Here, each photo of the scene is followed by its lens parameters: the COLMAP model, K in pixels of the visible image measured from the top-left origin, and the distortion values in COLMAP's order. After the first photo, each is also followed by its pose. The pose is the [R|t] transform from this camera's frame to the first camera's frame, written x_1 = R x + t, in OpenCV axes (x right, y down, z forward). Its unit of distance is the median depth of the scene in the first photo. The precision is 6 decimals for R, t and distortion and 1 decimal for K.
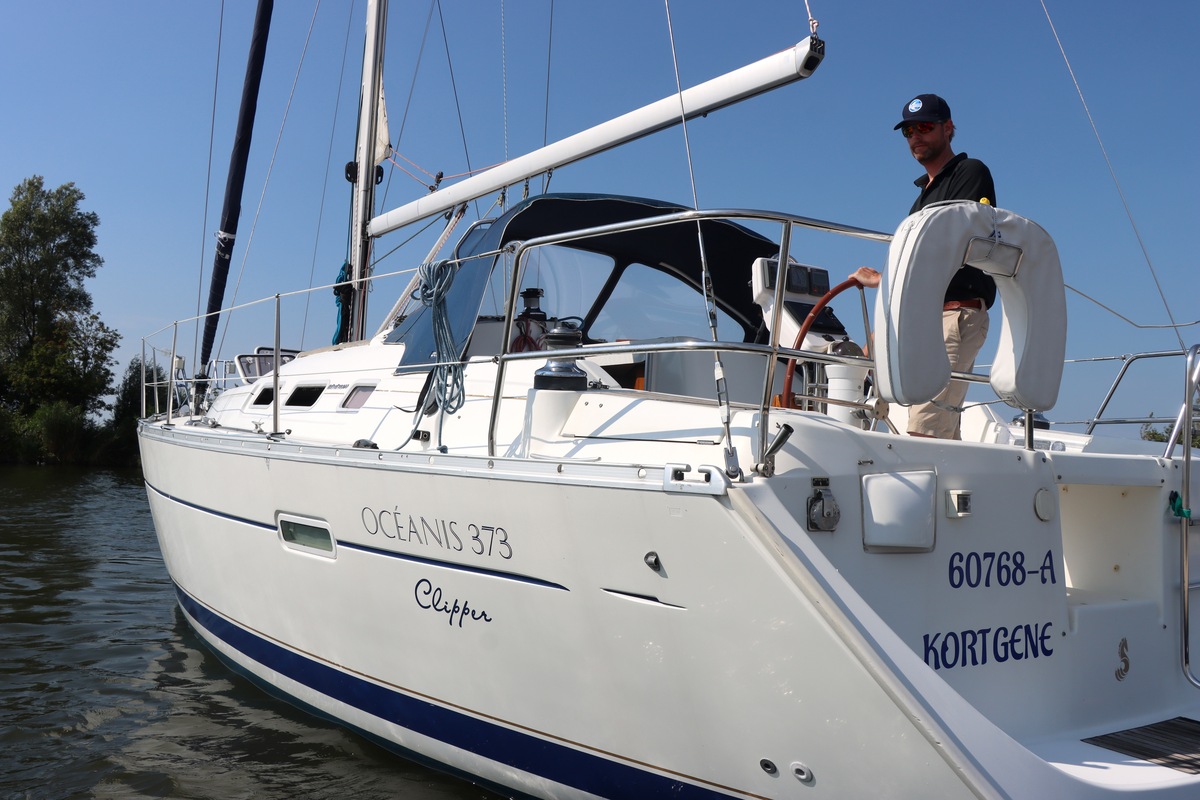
lens RADIAL K [[1099.9, 0, 602.1], [0, 1099.9, 416.9], [0, 0, 1]] dist [-0.112090, 0.000000]
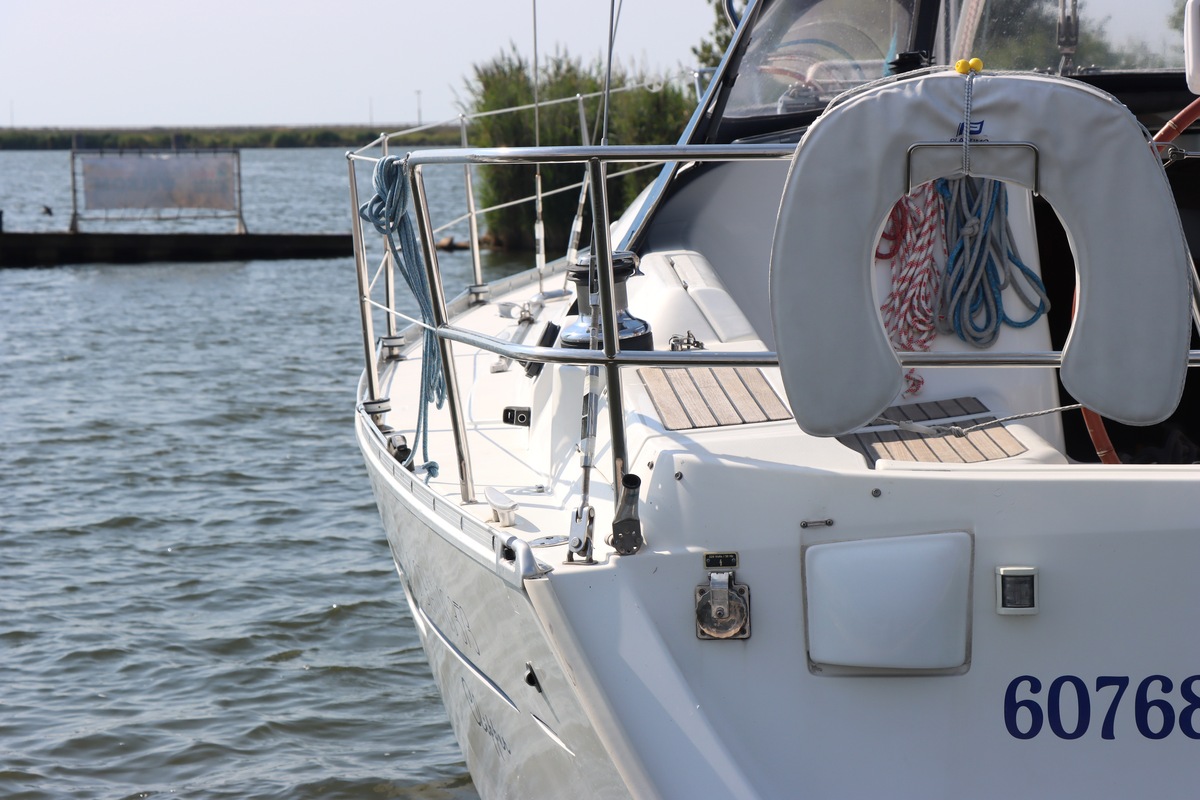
lens RADIAL K [[3403.6, 0, 598.3], [0, 3403.6, 399.7], [0, 0, 1]] dist [0.534020, 0.000000]
pose [[0.835950, -0.021454, -0.548386, 0.937104], [0.083134, 0.992655, 0.087894, -0.160203], [0.542473, -0.119065, 0.831593, -0.489407]]
